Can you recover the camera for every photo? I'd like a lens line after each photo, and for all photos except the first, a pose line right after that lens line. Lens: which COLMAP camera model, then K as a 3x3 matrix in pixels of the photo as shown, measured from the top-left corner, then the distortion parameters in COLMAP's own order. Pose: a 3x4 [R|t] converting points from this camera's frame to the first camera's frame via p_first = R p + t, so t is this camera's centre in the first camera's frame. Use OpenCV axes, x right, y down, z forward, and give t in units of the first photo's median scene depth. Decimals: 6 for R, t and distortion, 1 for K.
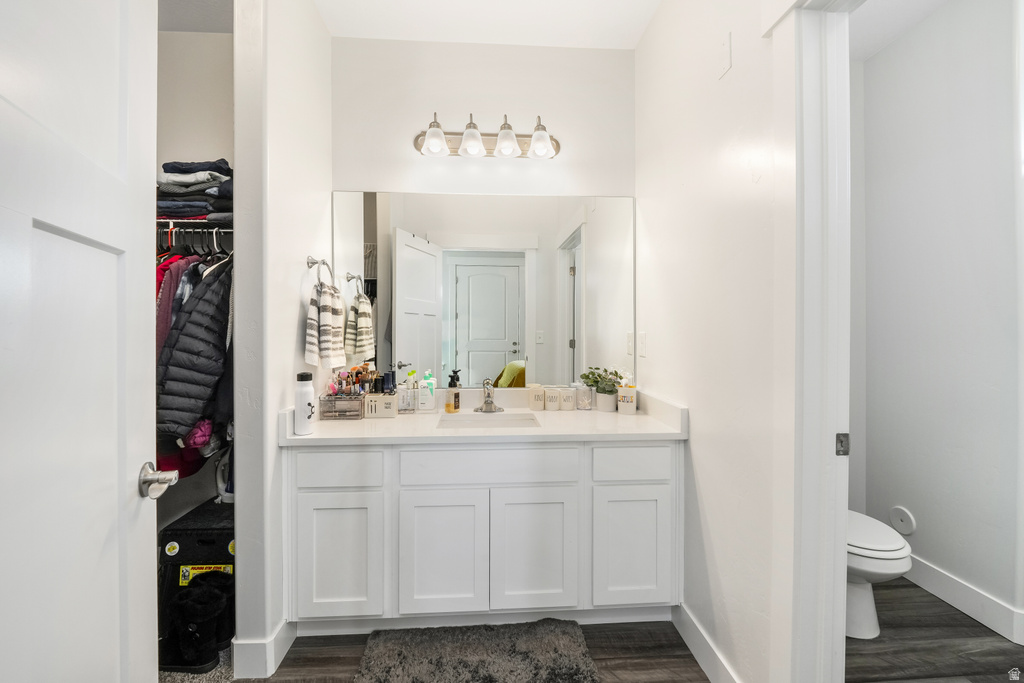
lens RADIAL K [[422.9, 0, 514.8], [0, 422.9, 324.4], [0, 0, 1]] dist [-0.010330, -0.000314]
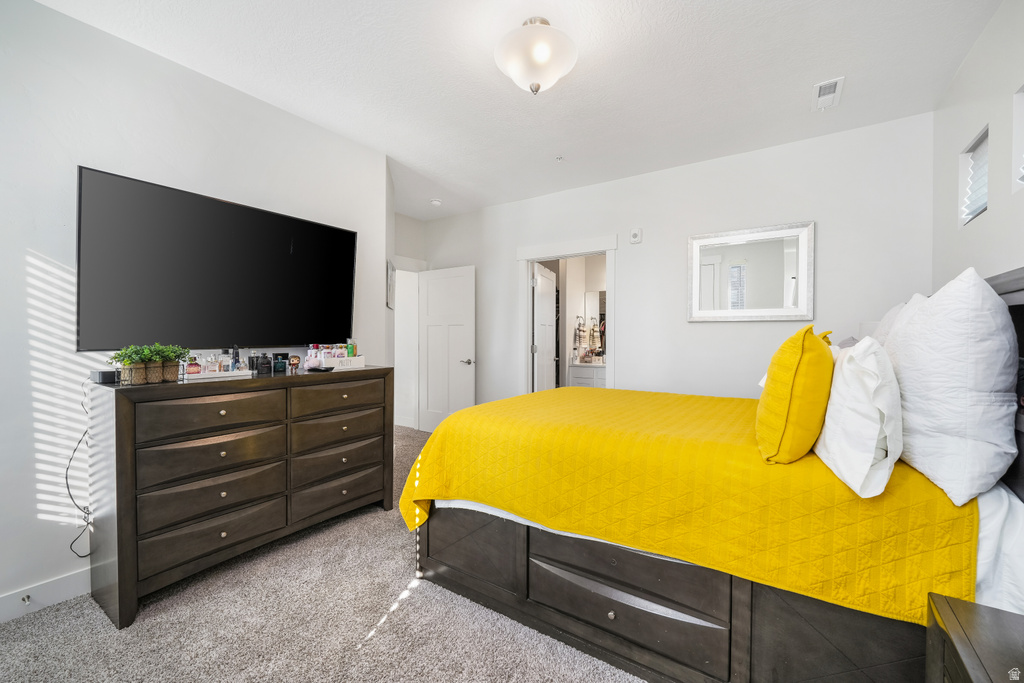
lens RADIAL K [[422.9, 0, 514.4], [0, 422.9, 338.8], [0, 0, 1]] dist [-0.010330, -0.000314]
pose [[0.776542, 0.000764, -0.630066, 1.343532], [0.002556, 0.999987, 0.004364, 0.015800], [0.630061, -0.004999, 0.776530, -2.089873]]
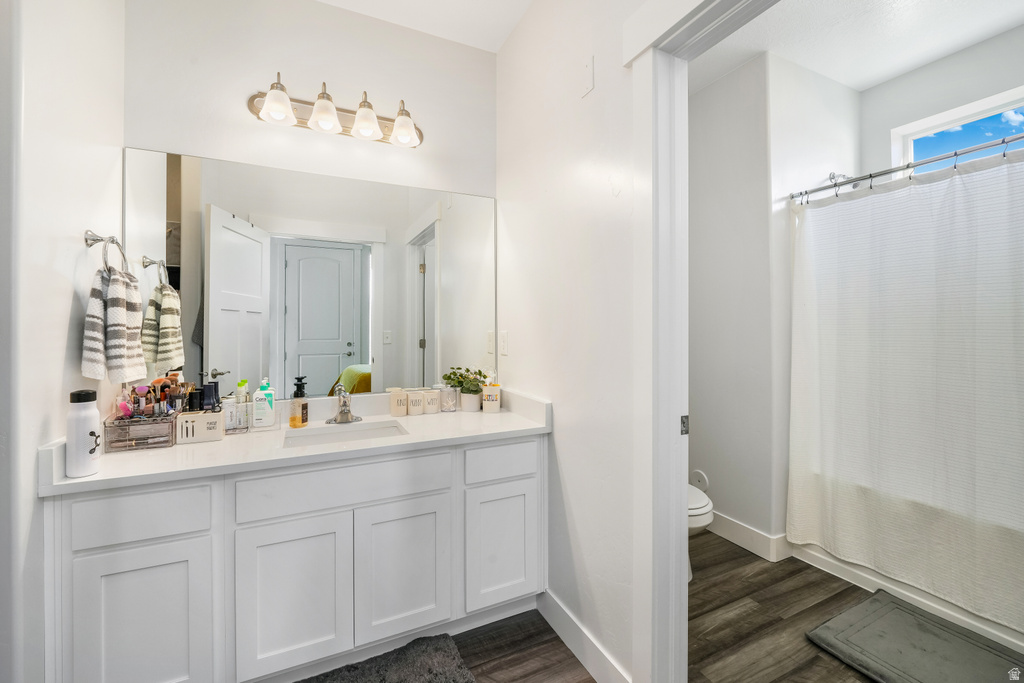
lens RADIAL K [[422.9, 0, 508.4], [0, 422.9, 321.6], [0, 0, 1]] dist [-0.010330, -0.000314]
pose [[0.927419, 0.001134, 0.374022, -0.084773], [0.000437, 0.999991, -0.004117, -0.000580], [-0.374023, 0.003982, 0.927411, 0.057817]]
